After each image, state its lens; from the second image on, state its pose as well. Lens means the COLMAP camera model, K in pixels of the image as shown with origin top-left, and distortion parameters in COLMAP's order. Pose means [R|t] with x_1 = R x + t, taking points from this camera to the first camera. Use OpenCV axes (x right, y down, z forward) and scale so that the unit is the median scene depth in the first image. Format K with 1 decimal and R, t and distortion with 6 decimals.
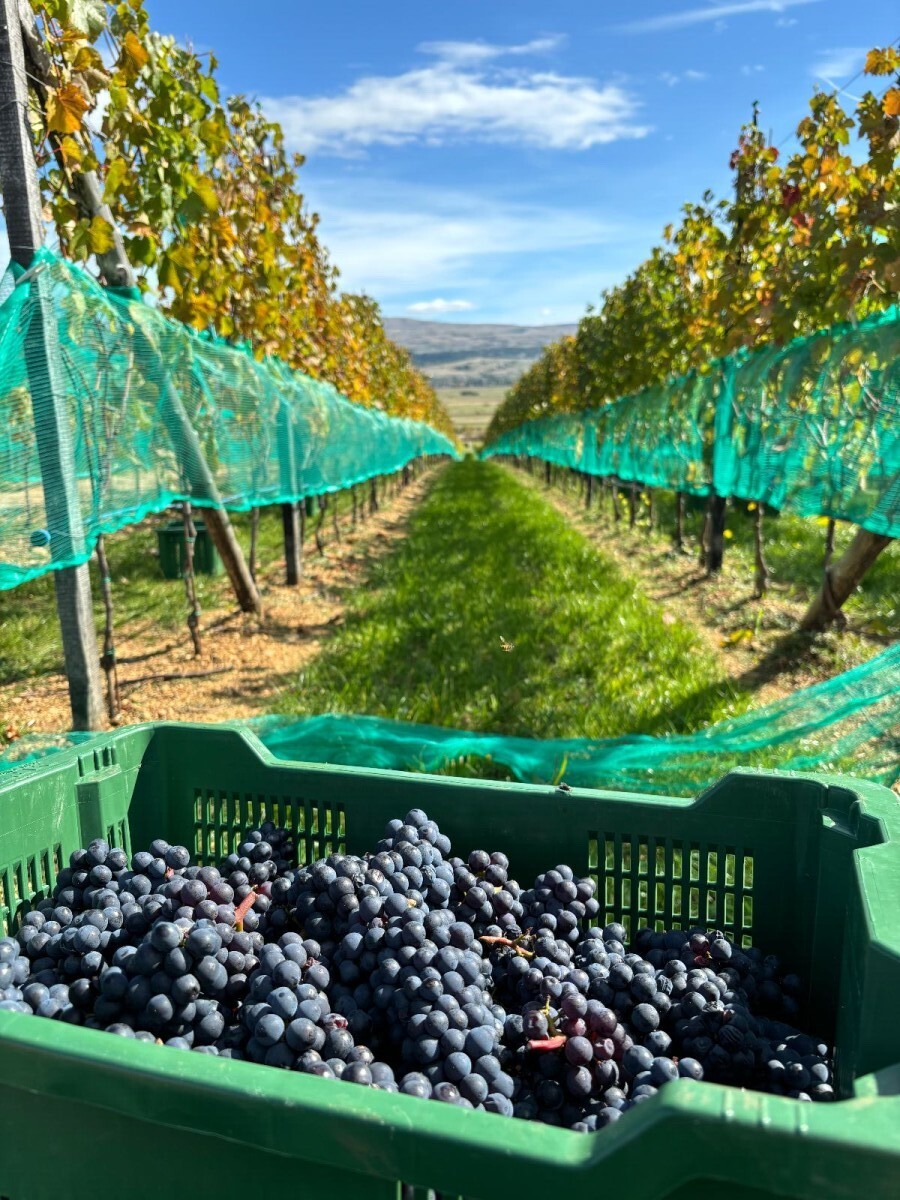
lens RADIAL K [[901.7, 0, 450.0], [0, 901.7, 600.0], [0, 0, 1]] dist [-0.004524, -0.003050]
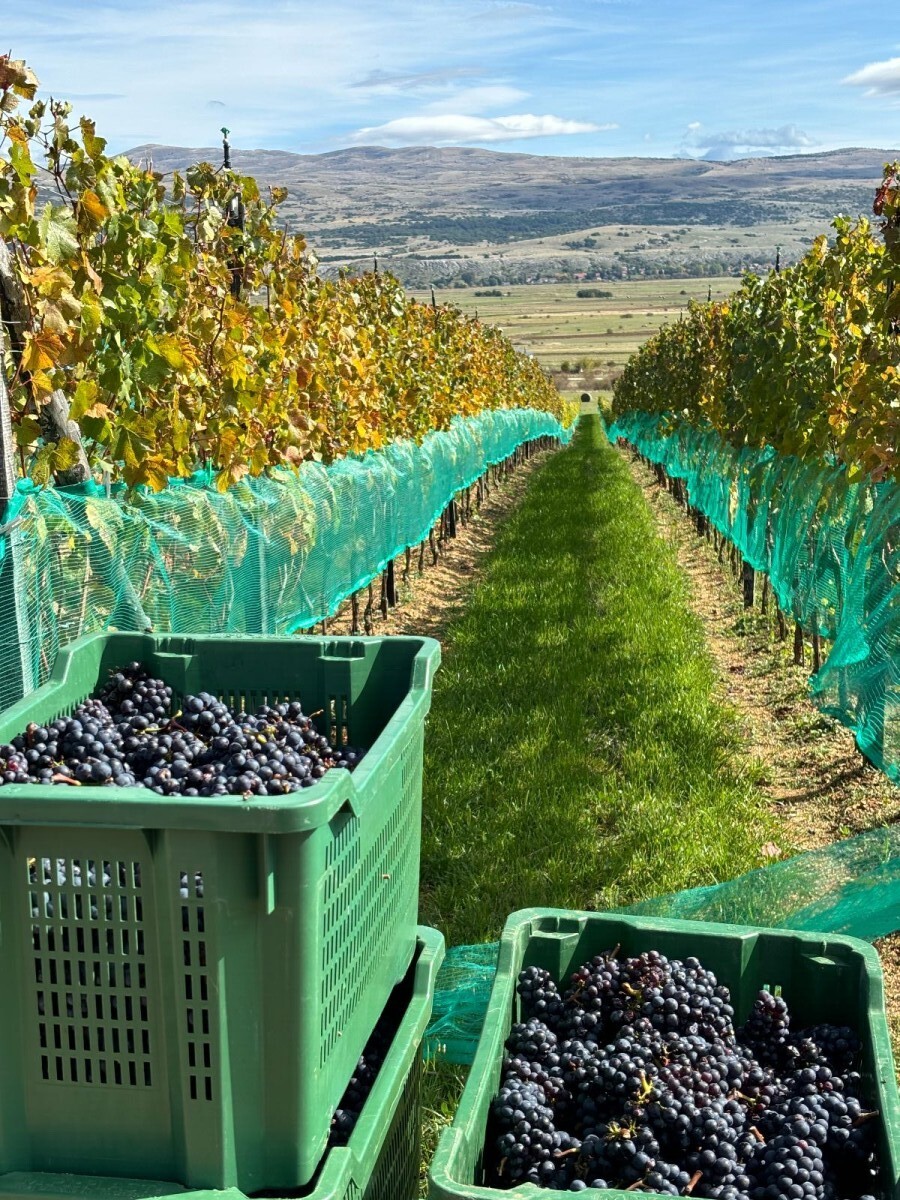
lens RADIAL K [[2030.2, 0, 450.0], [0, 2030.2, 600.0], [0, 0, 1]] dist [0.016555, -0.004086]
pose [[0.997535, 0.010012, -0.069456, 0.093234], [-0.011257, 0.999782, -0.017559, -0.146209], [0.069265, 0.018297, 0.997430, -0.657977]]
